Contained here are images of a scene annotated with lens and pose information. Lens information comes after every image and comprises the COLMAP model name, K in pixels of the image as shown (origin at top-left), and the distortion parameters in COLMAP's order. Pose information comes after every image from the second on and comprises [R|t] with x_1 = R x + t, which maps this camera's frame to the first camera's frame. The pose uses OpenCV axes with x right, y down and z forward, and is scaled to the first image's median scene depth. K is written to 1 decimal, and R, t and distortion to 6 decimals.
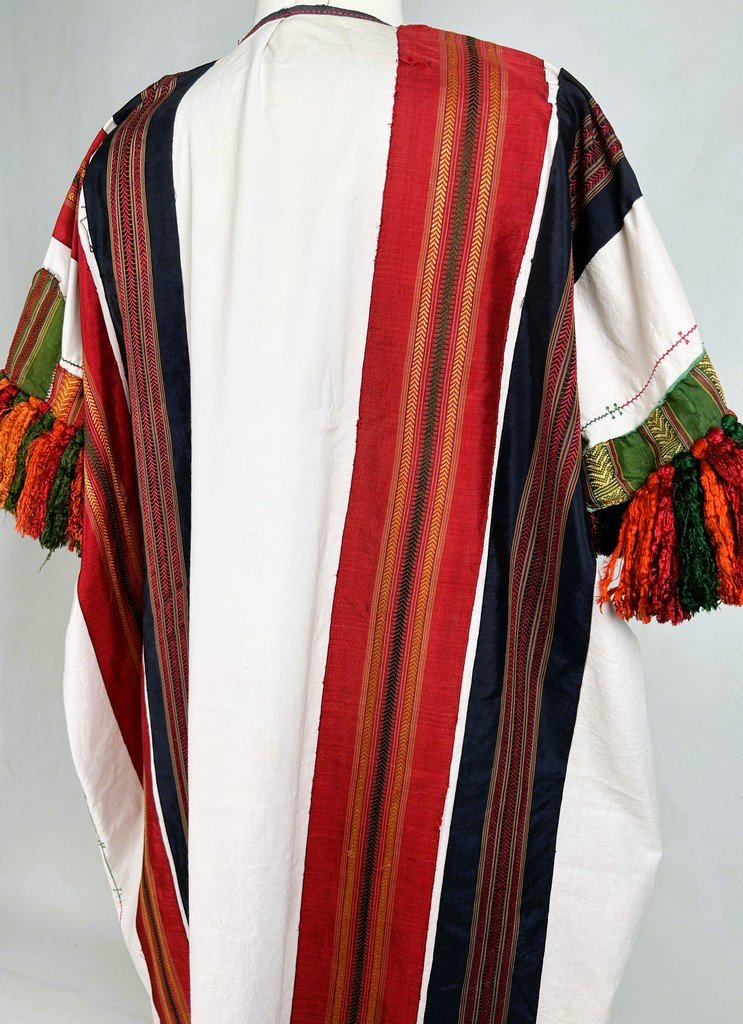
lens RADIAL K [[767.4, 0, 370.7], [0, 767.4, 511.0], [0, 0, 1]] dist [0.010882, -0.003597]
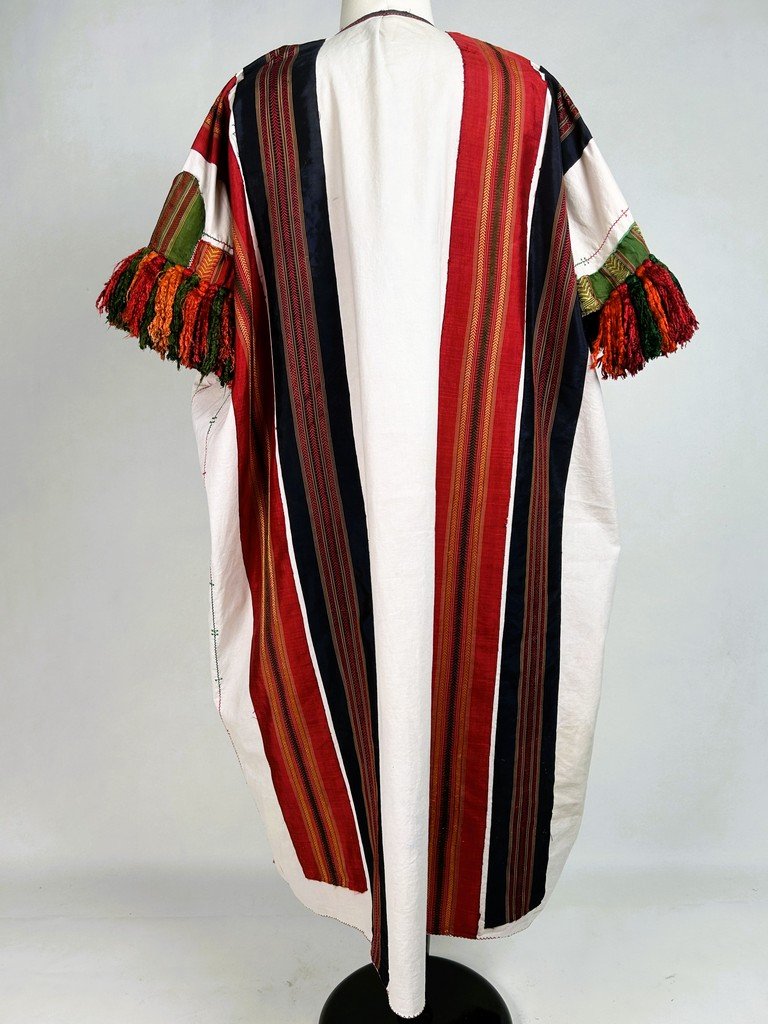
lens RADIAL K [[766.1, 0, 384.2], [0, 766.1, 513.3], [0, 0, 1]] dist [0.015276, -0.022651]
pose [[0.943704, -0.063343, 0.324671, -0.715814], [0.090281, 0.993553, -0.068574, 0.518672], [-0.318234, 0.094025, 0.943338, -0.432184]]
